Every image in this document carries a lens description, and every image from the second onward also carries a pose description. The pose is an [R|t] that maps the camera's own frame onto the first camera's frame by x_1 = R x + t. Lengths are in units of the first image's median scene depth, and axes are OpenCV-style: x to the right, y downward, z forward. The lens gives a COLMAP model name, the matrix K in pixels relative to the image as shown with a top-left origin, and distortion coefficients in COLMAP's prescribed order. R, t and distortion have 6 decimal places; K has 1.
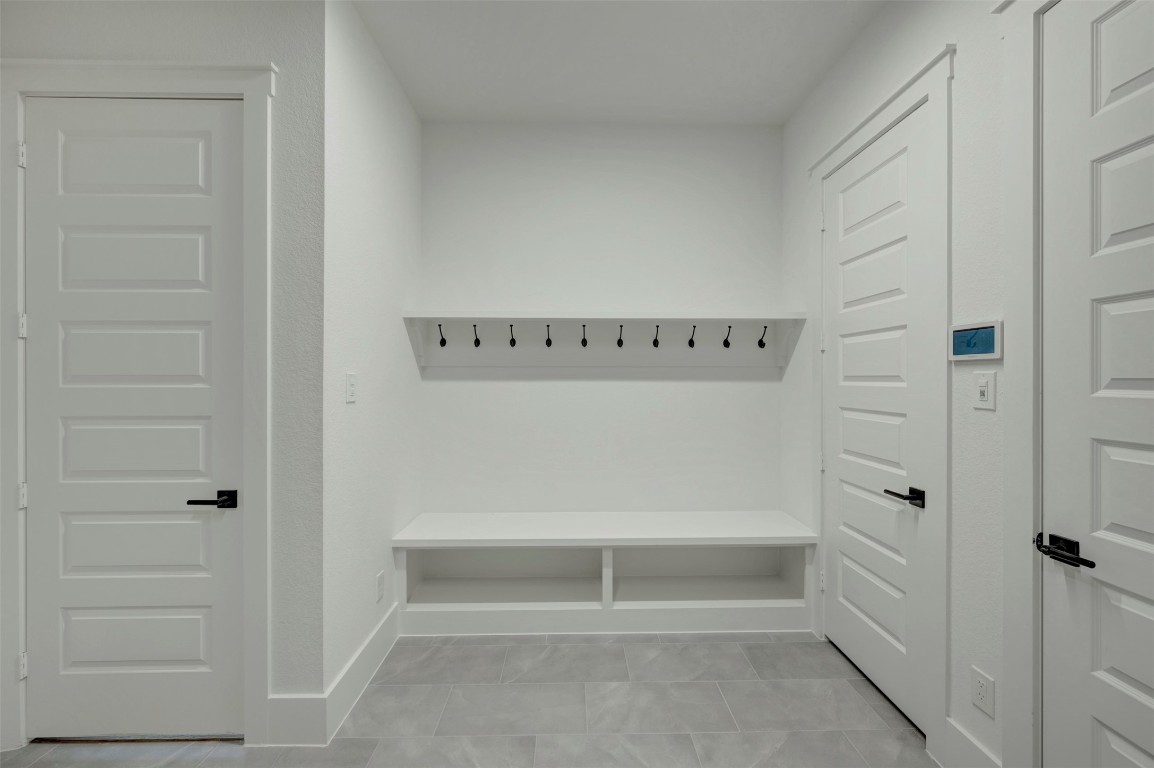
lens RADIAL K [[449.0, 0, 576.6], [0, 449.0, 378.2], [0, 0, 1]] dist [-0.001710, -0.000281]
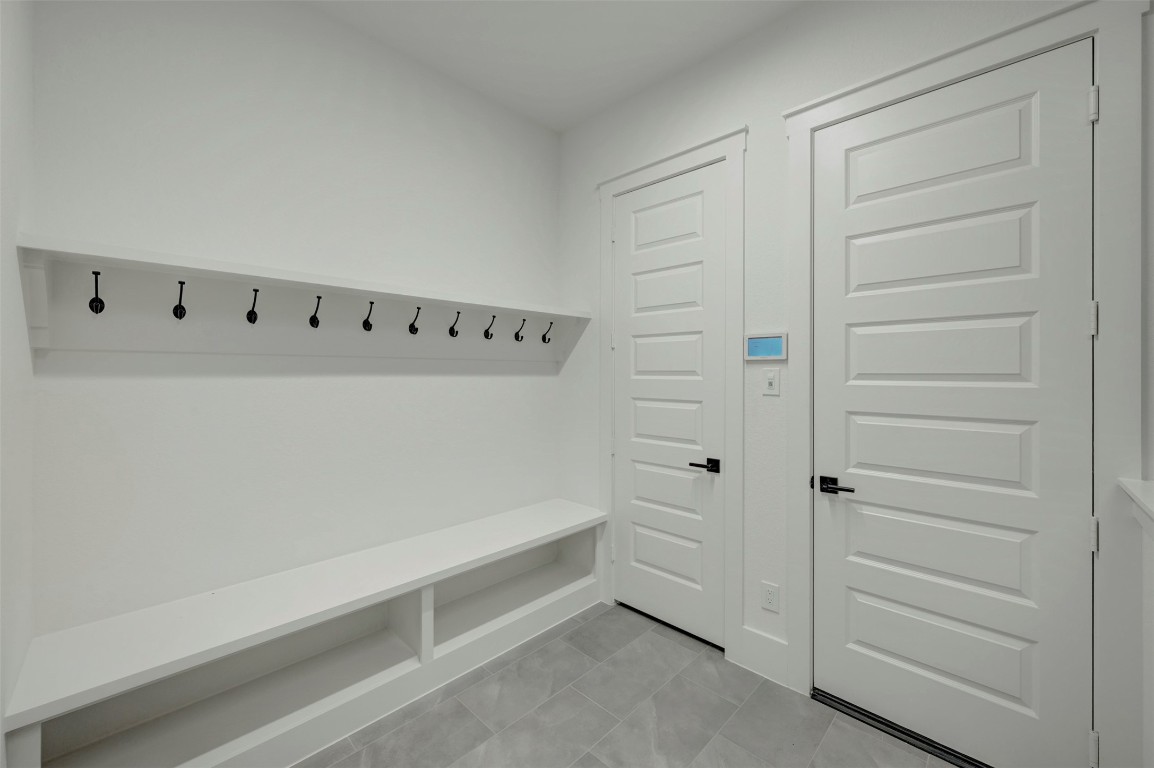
lens RADIAL K [[455.4, 0, 579.9], [0, 455.4, 371.7], [0, 0, 1]] dist [0.000064, -0.000405]
pose [[0.714276, 0.002584, 0.699860, -0.407252], [-0.002280, 0.999996, -0.001365, -0.000609], [-0.699861, -0.000621, 0.714279, 0.315197]]
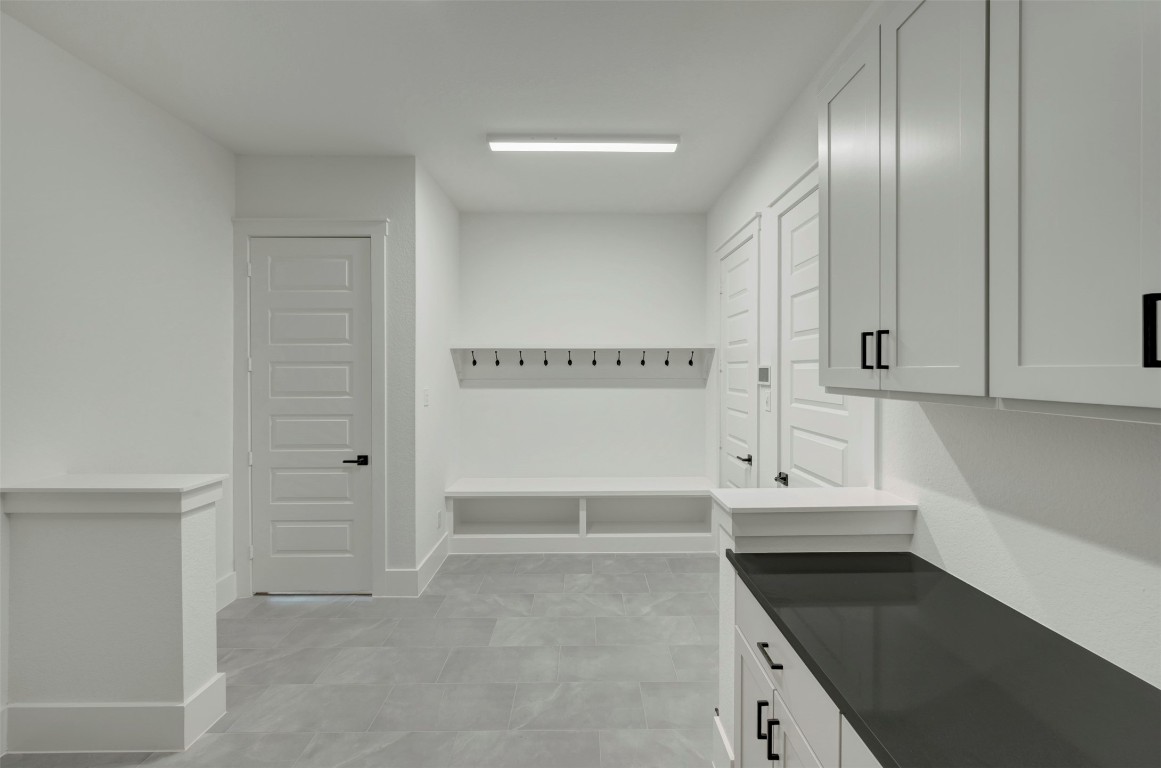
lens RADIAL K [[440.5, 0, 584.2], [0, 440.5, 373.2], [0, 0, 1]] dist [0.000472, -0.000052]
pose [[0.999996, -0.000741, -0.002860, 0.104770], [0.000755, 0.999988, 0.004832, -0.079026], [0.002857, -0.004834, 0.999984, -0.691343]]
